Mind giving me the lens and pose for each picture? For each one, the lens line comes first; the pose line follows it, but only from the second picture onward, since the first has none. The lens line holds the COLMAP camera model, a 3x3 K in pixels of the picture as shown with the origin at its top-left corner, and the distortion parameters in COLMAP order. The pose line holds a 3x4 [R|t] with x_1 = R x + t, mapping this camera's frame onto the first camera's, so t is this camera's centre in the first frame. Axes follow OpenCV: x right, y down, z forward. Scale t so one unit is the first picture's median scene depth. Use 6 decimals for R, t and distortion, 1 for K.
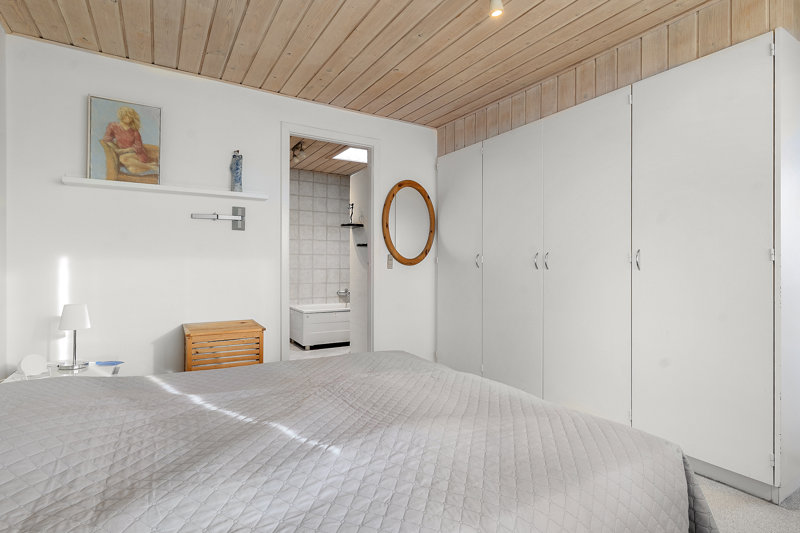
lens RADIAL K [[404.4, 0, 400.6], [0, 404.4, 262.9], [0, 0, 1]] dist [-0.000101, 0.000058]
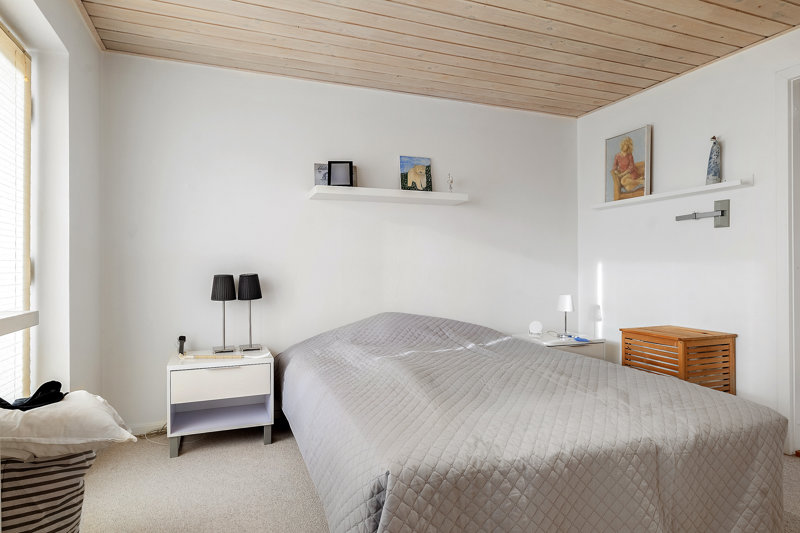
lens RADIAL K [[483.0, 0, 401.9], [0, 483.0, 267.9], [0, 0, 1]] dist [0.001452, 0.000422]
pose [[-0.183222, -0.004274, -0.983062, 0.858225], [0.002328, 0.999986, -0.004782, 0.010146], [0.983069, -0.003165, -0.183210, 0.606157]]
